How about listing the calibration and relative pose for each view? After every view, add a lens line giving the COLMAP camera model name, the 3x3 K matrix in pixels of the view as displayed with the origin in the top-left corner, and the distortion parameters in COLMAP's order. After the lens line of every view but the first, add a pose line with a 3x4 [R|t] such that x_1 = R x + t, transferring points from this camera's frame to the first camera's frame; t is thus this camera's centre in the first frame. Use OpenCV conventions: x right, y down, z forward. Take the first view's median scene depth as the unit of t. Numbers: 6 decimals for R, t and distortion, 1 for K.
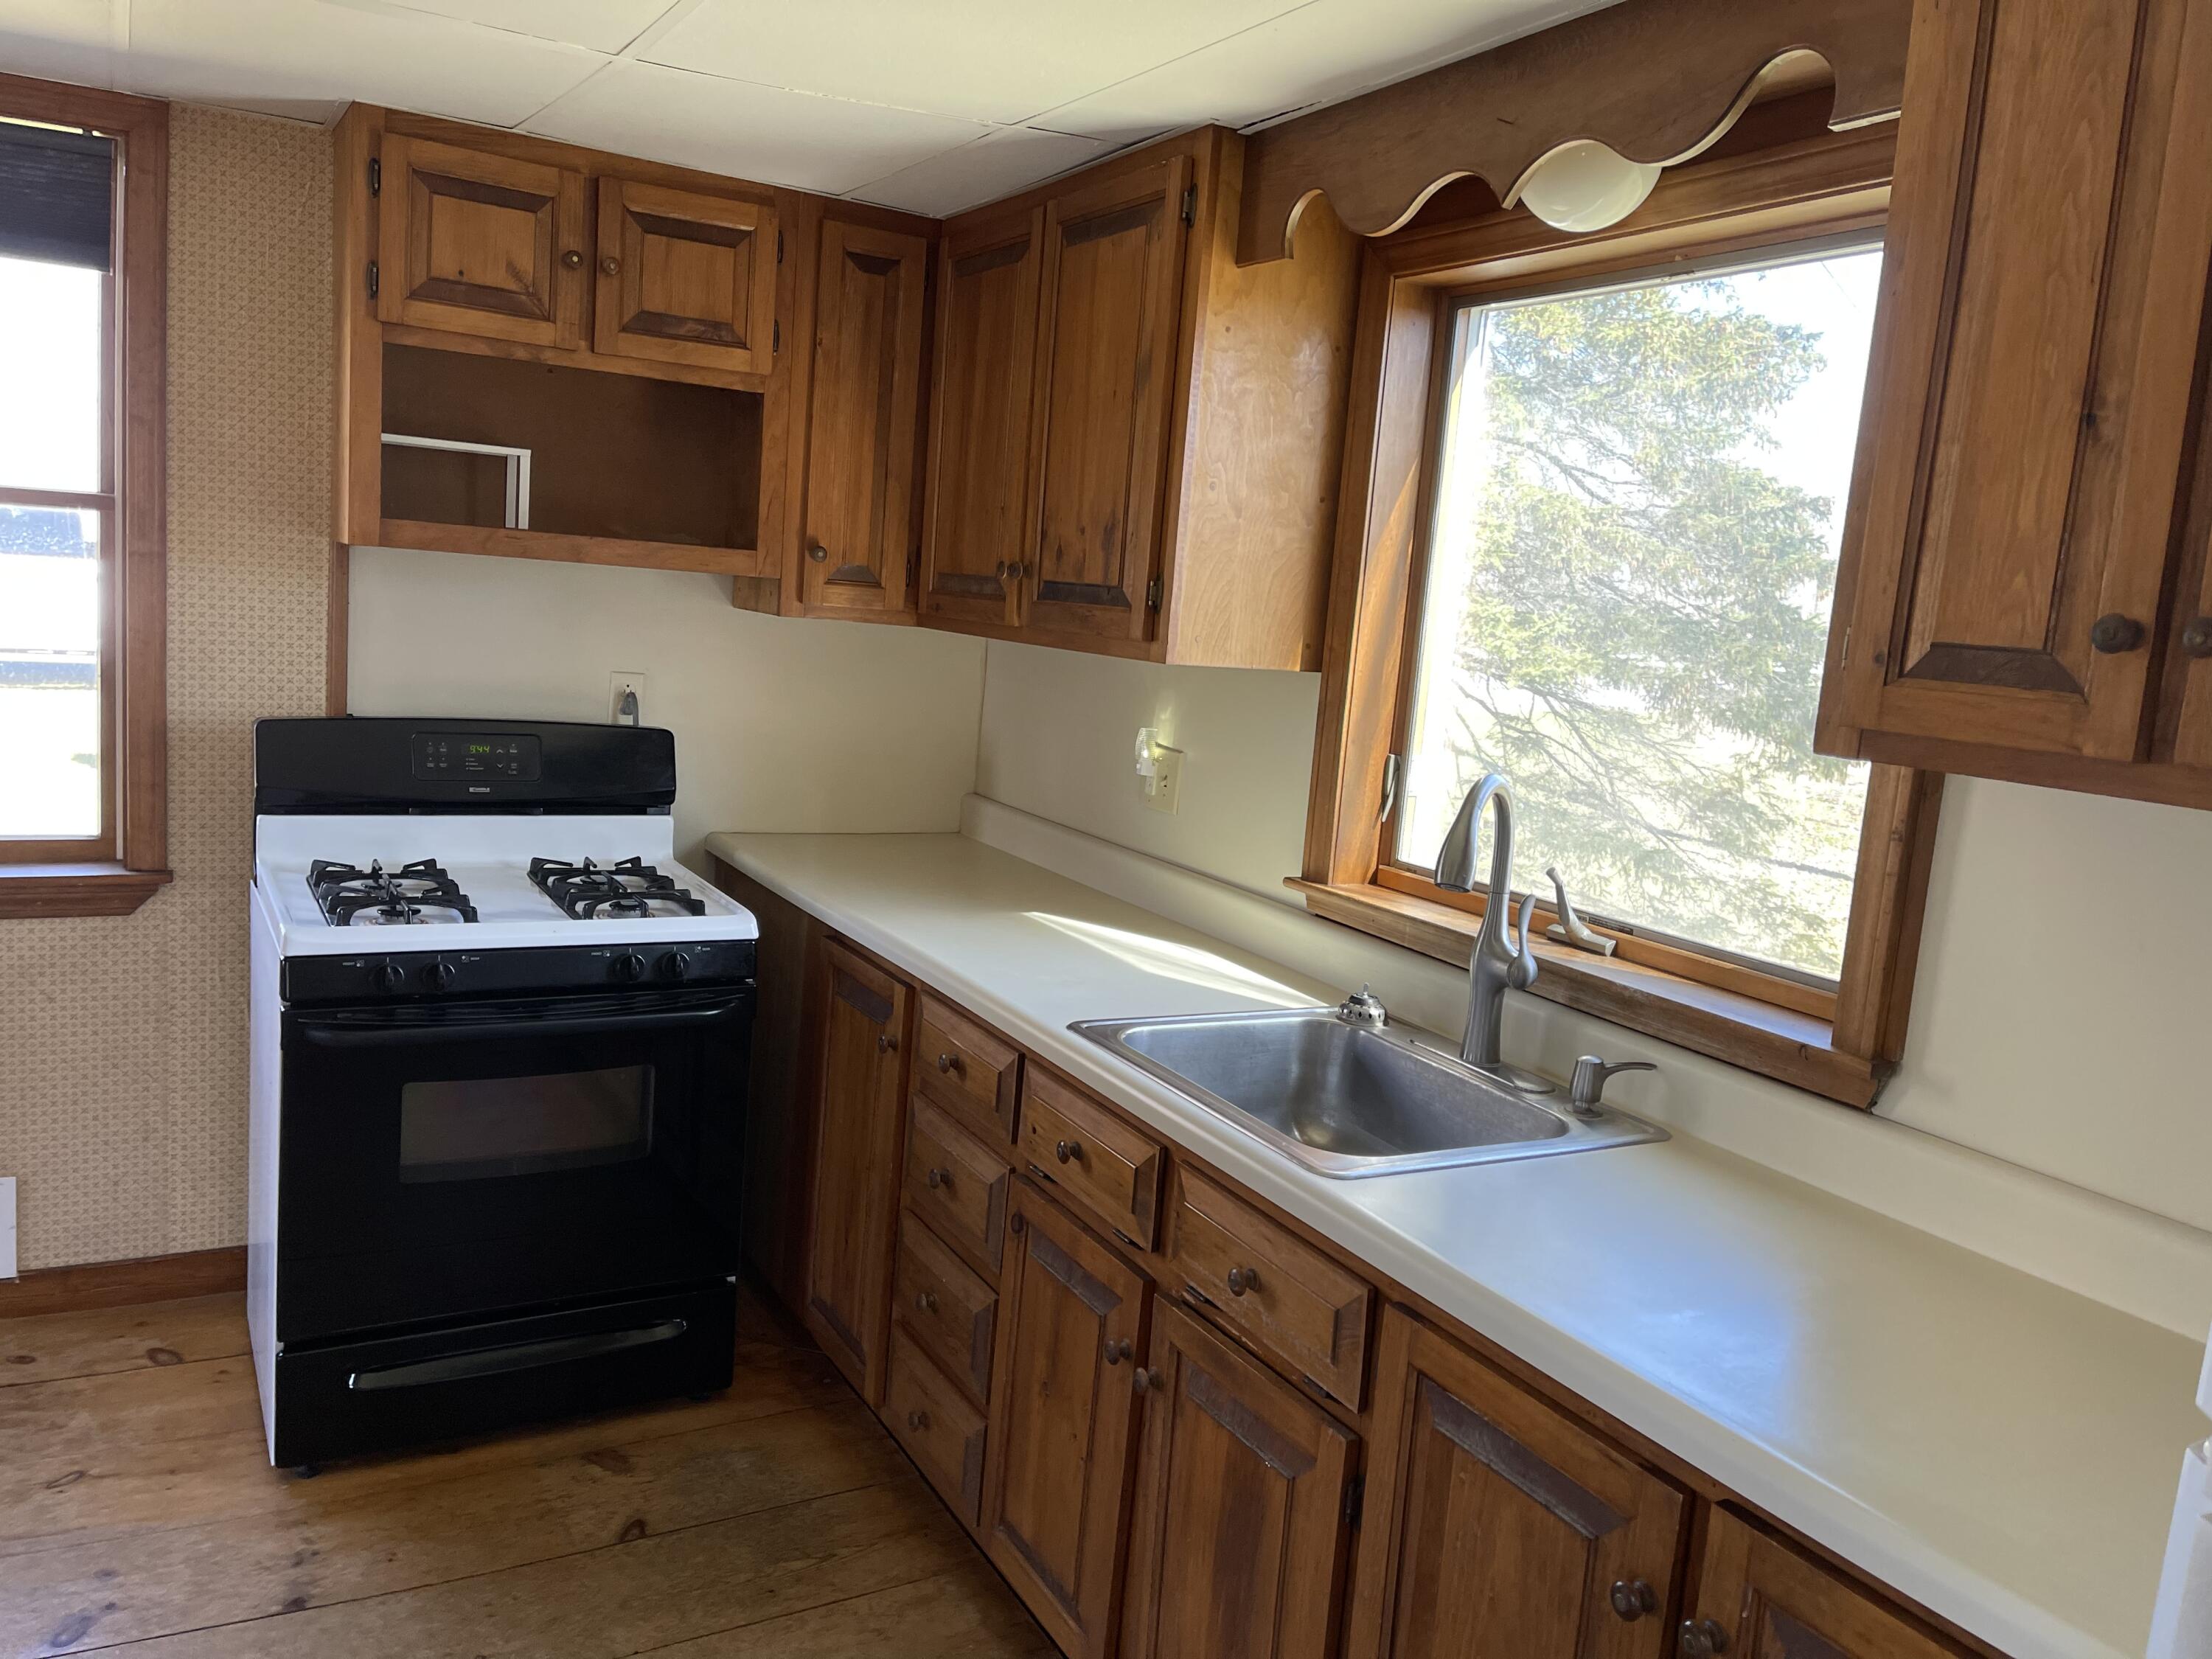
lens RADIAL K [[1666.9, 0, 1106.0], [0, 1666.9, 829.5], [0, 0, 1]] dist [0.093643, -0.137944]
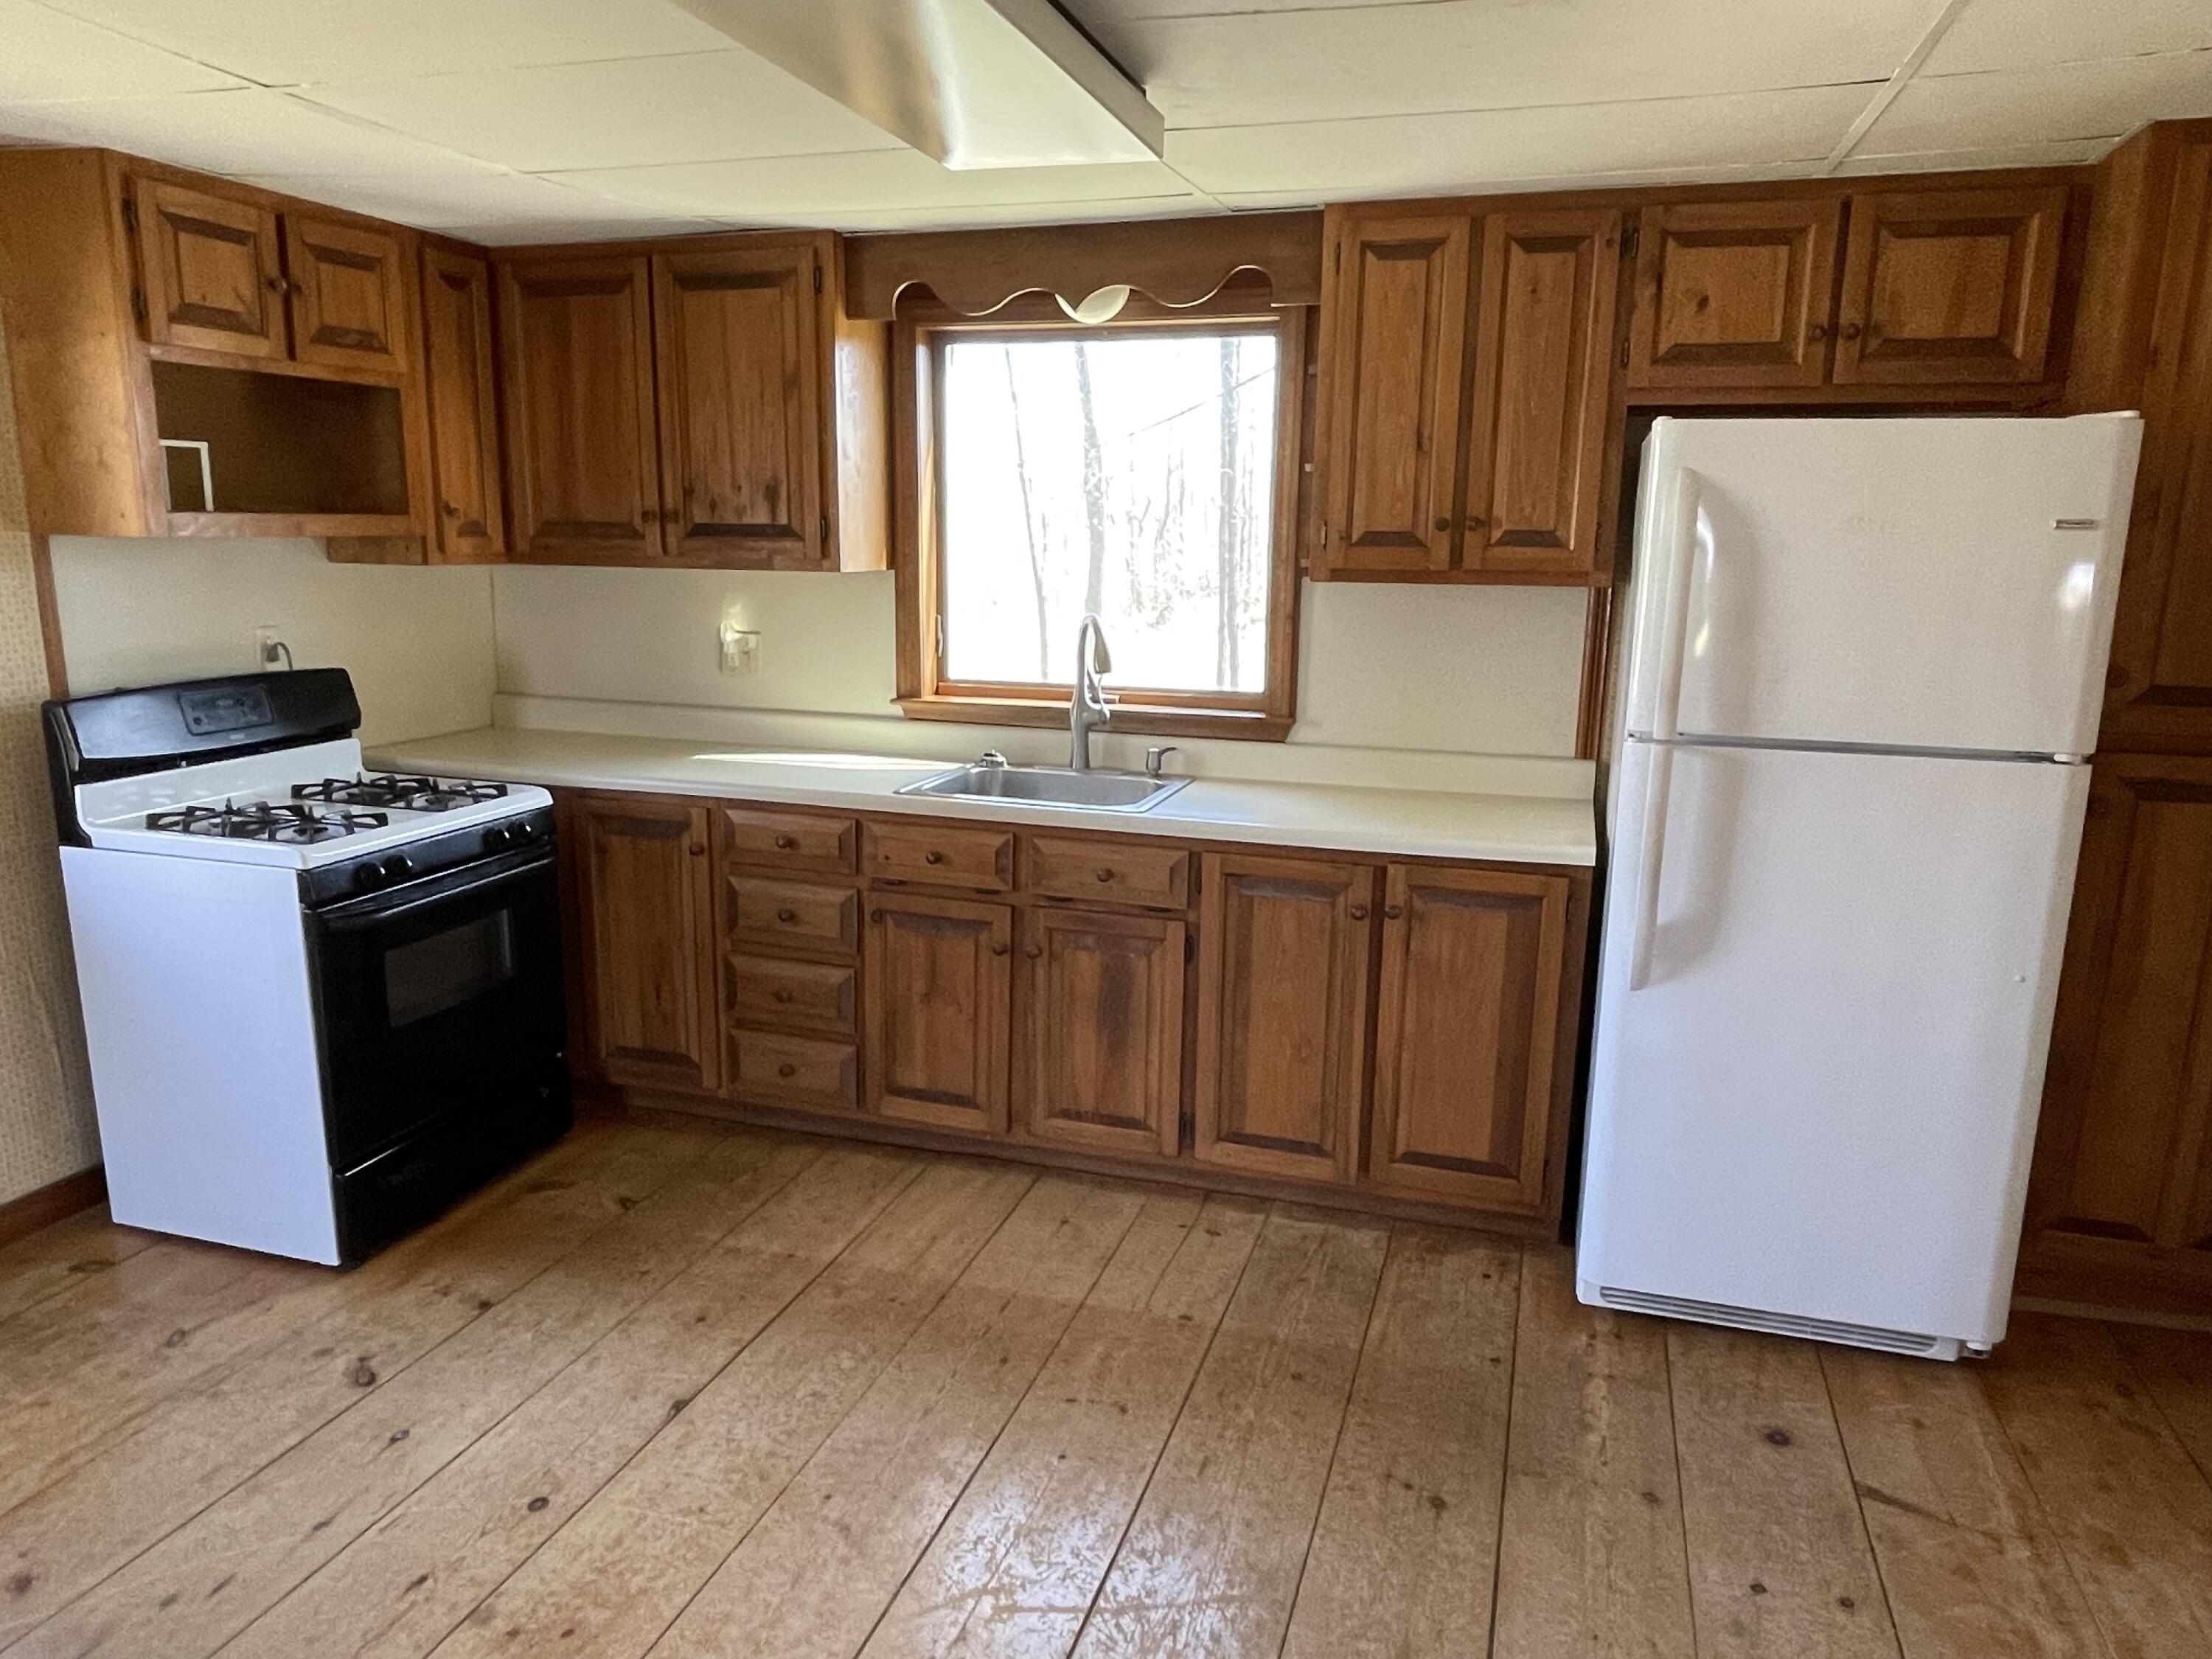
lens RADIAL K [[1469.7, 0, 1106.0], [0, 1469.7, 829.5], [0, 0, 1]] dist [0.036031, -0.003420]
pose [[0.743815, -0.209091, 0.634838, -0.677122], [0.144142, 0.977640, 0.153112, -0.035858], [-0.652658, -0.022381, 0.757322, -0.222139]]
